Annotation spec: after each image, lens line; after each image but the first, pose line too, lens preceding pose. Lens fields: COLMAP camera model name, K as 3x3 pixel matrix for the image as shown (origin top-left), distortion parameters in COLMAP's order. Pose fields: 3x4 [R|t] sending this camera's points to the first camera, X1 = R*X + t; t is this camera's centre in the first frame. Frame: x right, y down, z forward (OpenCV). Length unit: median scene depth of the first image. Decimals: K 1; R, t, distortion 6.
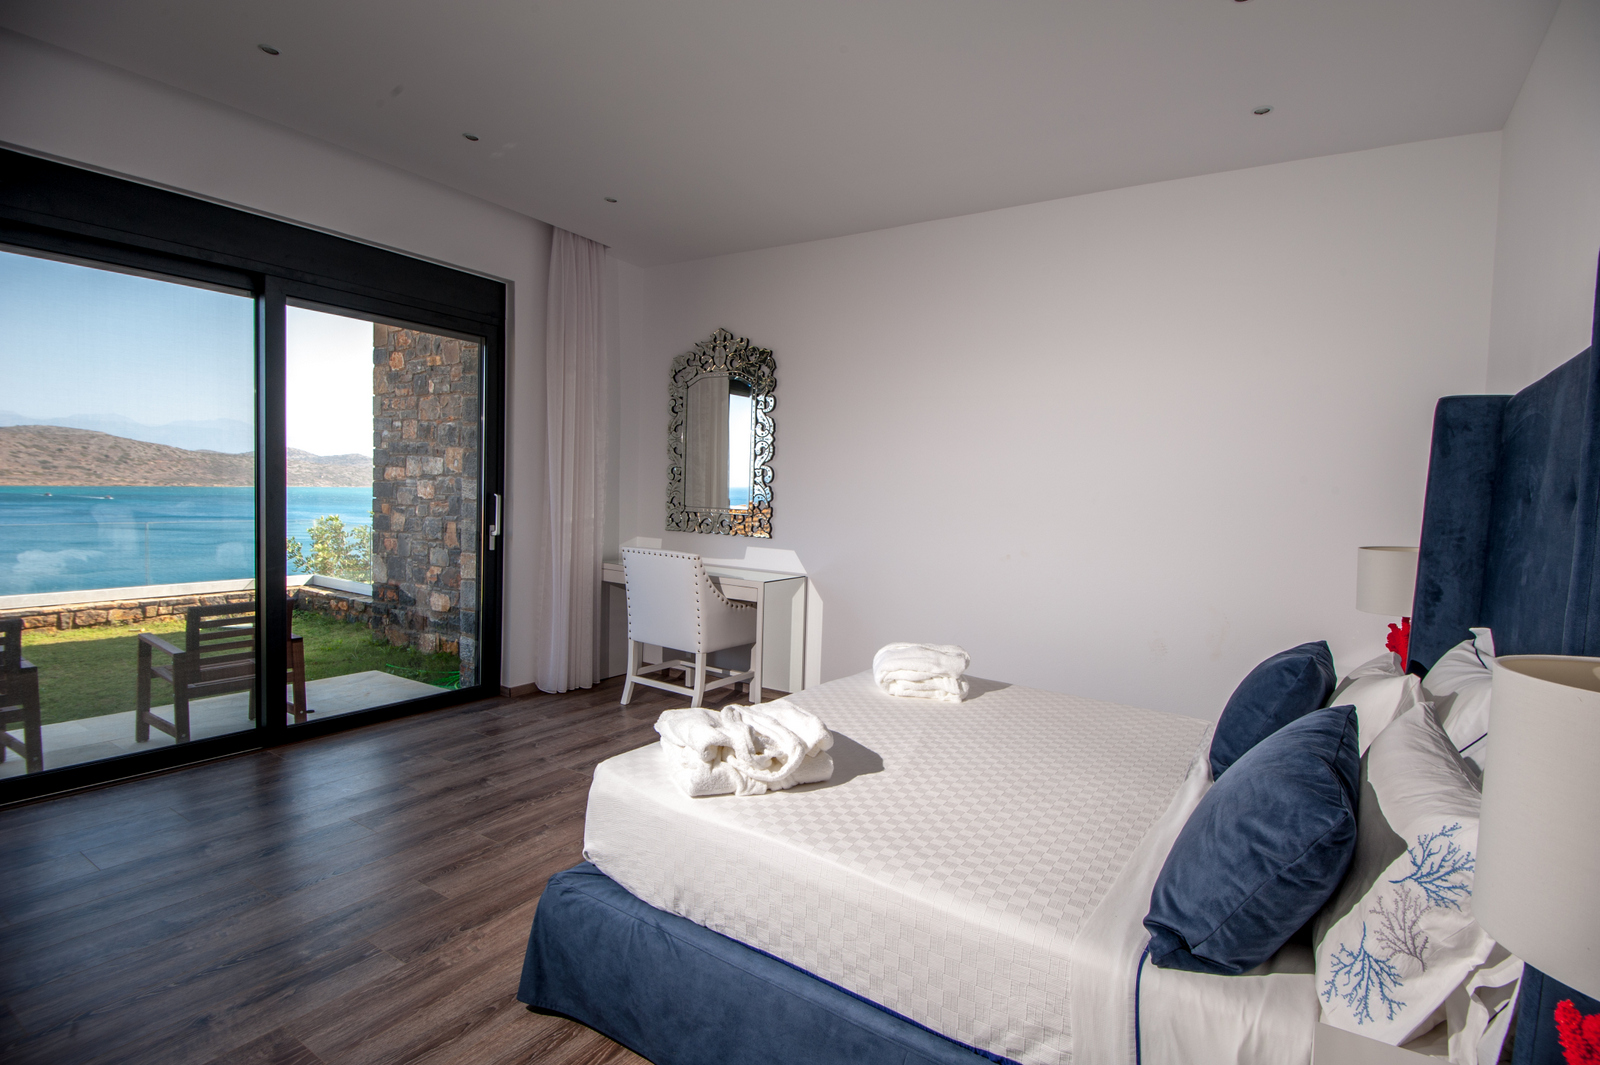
lens RADIAL K [[811.7, 0, 800.0], [0, 811.7, 532.5], [0, 0, 1]] dist [-0.000536, -0.000260]
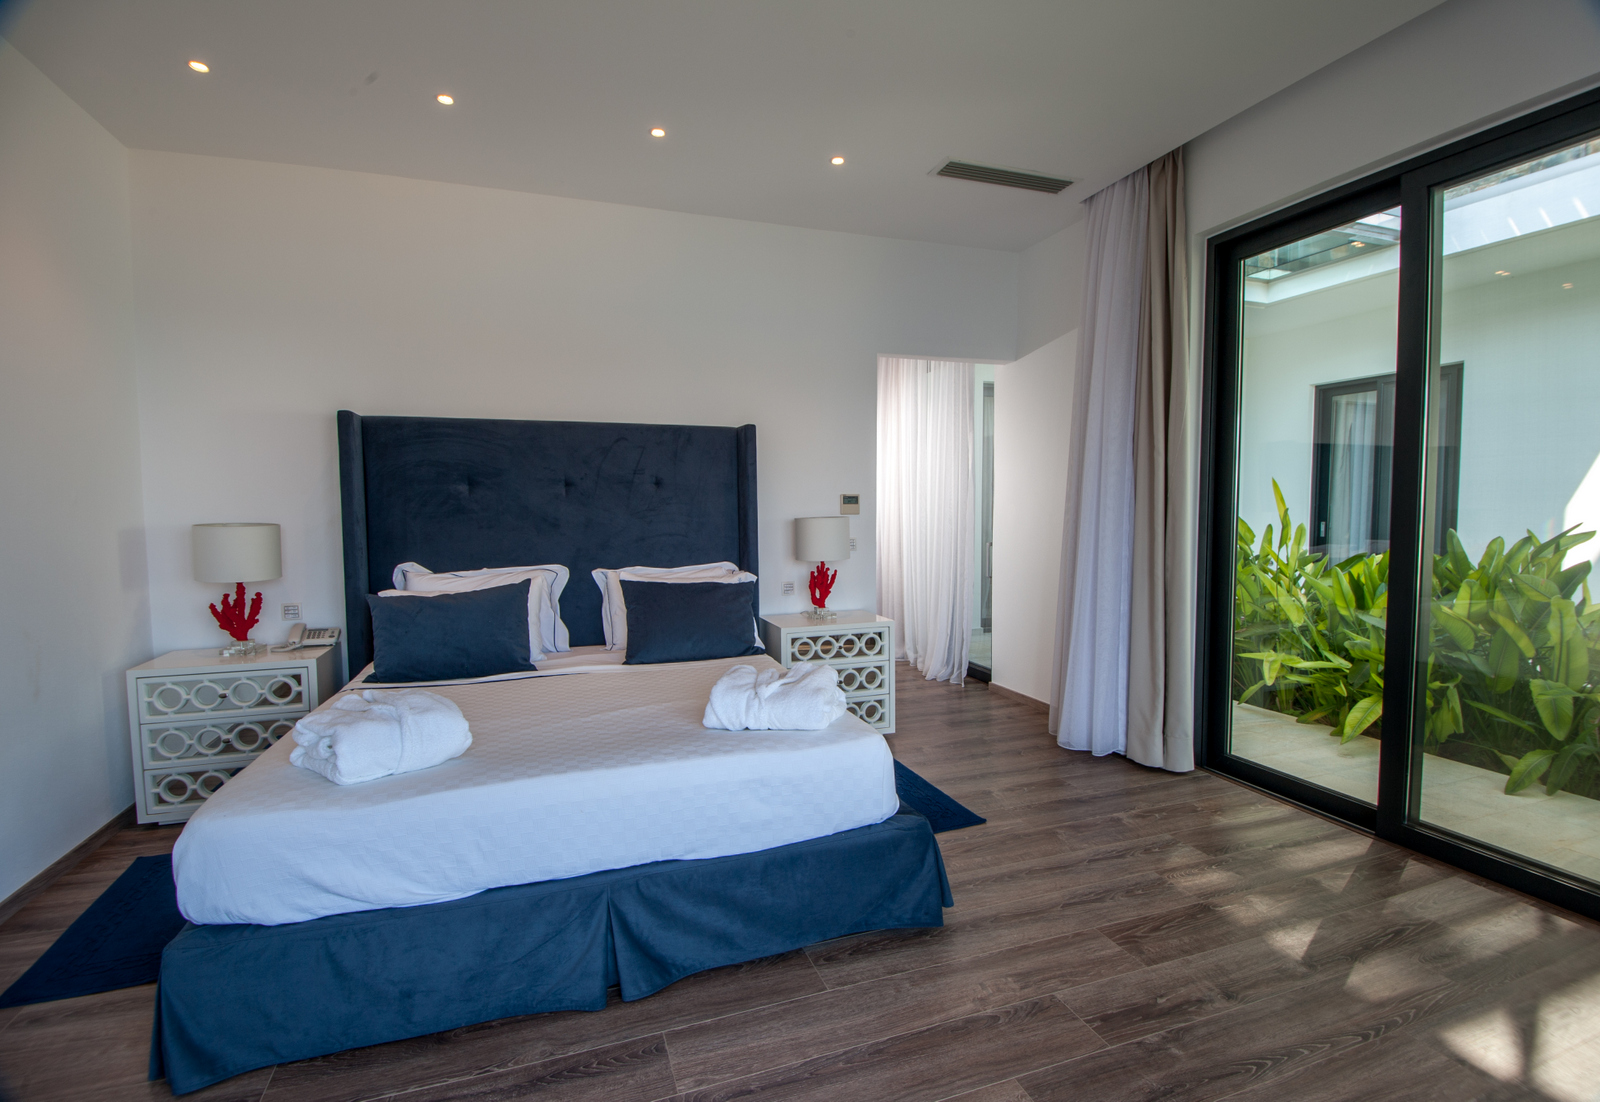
lens RADIAL K [[751.9, 0, 800.0], [0, 751.9, 551.0], [0, 0, 1]] dist [-0.000682, -0.036429]
pose [[-0.802752, -0.042990, 0.594761, -0.751114], [0.021890, 0.994601, 0.101435, -0.073167], [-0.595911, 0.094447, -0.797478, 1.838727]]
